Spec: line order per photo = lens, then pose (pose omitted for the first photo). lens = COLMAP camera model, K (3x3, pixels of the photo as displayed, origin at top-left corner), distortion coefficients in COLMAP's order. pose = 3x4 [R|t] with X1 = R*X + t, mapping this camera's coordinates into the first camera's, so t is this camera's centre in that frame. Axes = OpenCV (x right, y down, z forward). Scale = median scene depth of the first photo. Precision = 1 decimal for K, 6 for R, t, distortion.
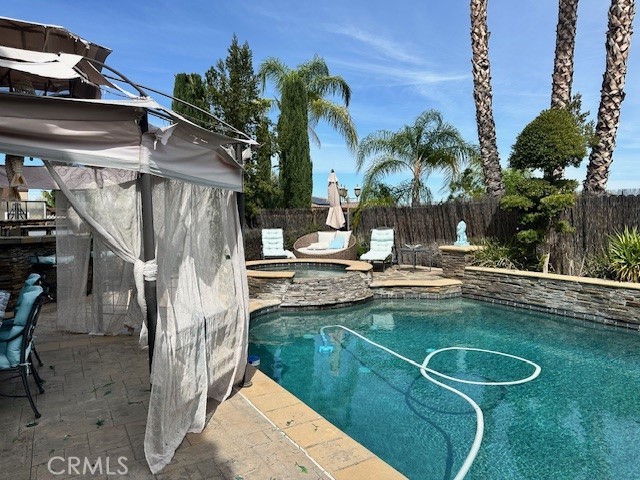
lens RADIAL K [[449.8, 0, 323.2], [0, 449.8, 237.9], [0, 0, 1]] dist [0.100358, -0.135028]
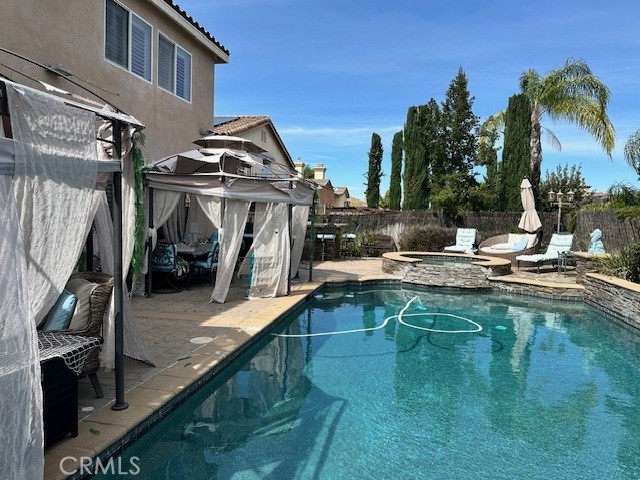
lens RADIAL K [[449.6, 0, 318.9], [0, 449.6, 240.9], [0, 0, 1]] dist [0.186044, -0.374988]
pose [[0.728596, 0.072832, -0.681061, 0.589228], [-0.068022, 0.997109, 0.033860, -0.003328], [0.681558, 0.021657, 0.731444, -0.186485]]
